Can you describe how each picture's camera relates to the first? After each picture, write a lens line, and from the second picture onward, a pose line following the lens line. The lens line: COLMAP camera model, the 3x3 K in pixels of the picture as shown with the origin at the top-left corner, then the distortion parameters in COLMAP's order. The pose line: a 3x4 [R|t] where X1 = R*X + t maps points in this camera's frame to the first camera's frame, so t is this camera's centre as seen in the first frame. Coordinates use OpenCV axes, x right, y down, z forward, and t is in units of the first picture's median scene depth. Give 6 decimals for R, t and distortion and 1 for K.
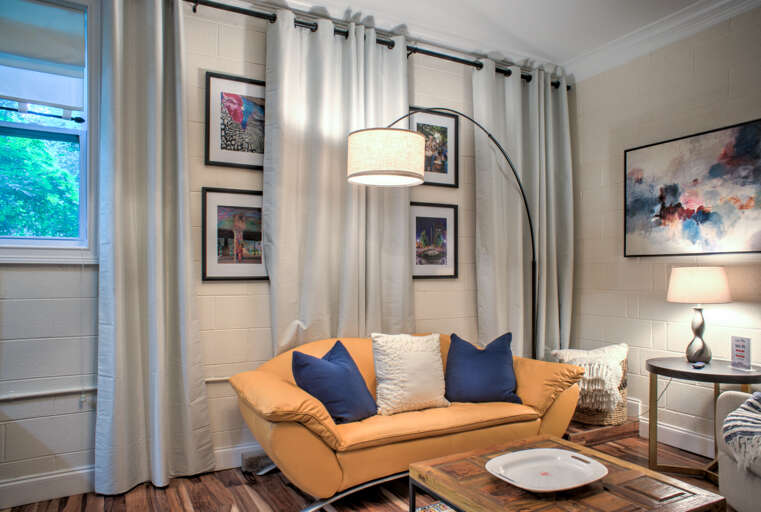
lens RADIAL K [[520.8, 0, 381.1], [0, 520.8, 272.8], [0, 0, 1]] dist [-0.058061, 0.091994]
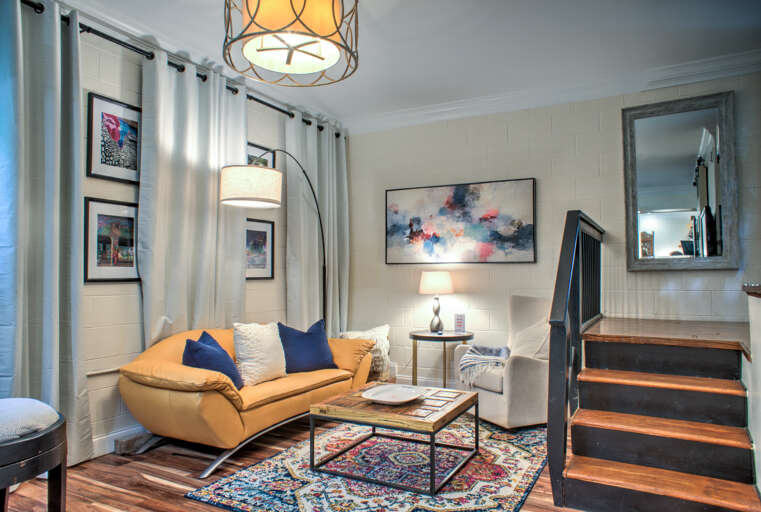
lens RADIAL K [[512.7, 0, 380.5], [0, 512.7, 256.0], [0, 0, 1]] dist [-0.055042, 0.088071]
pose [[0.838524, 0.020114, 0.544493, -0.384113], [0.000440, 0.999293, -0.037592, 0.000387], [-0.544864, 0.031761, 0.837923, -0.223978]]
